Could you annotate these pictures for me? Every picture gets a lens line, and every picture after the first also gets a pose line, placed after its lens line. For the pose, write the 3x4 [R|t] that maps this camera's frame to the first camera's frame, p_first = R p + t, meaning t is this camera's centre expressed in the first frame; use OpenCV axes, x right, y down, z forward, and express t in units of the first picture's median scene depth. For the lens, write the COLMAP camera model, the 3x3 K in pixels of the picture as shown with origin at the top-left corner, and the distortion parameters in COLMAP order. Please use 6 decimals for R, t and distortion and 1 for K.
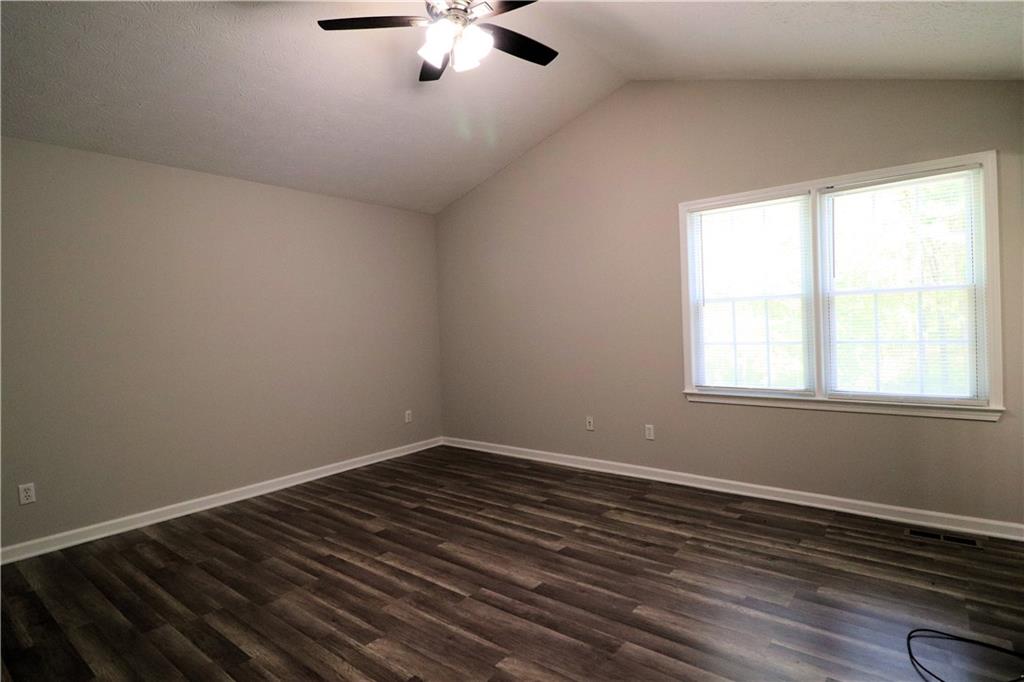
lens RADIAL K [[575.0, 0, 532.6], [0, 575.0, 329.6], [0, 0, 1]] dist [0.025018, -0.001183]
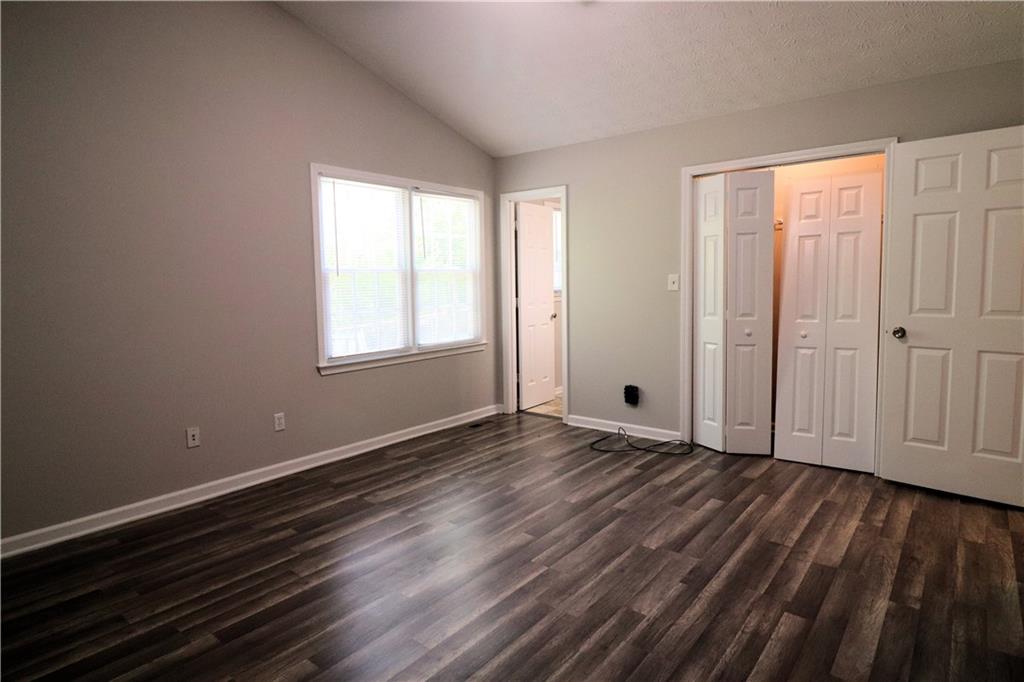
lens RADIAL K [[575.0, 0, 532.6], [0, 575.0, 329.6], [0, 0, 1]] dist [0.025018, -0.001183]
pose [[-0.051067, -0.045715, 0.997648, -0.812177], [0.026664, 0.998533, 0.047120, 0.014530], [-0.998339, 0.029007, -0.049773, 0.818560]]
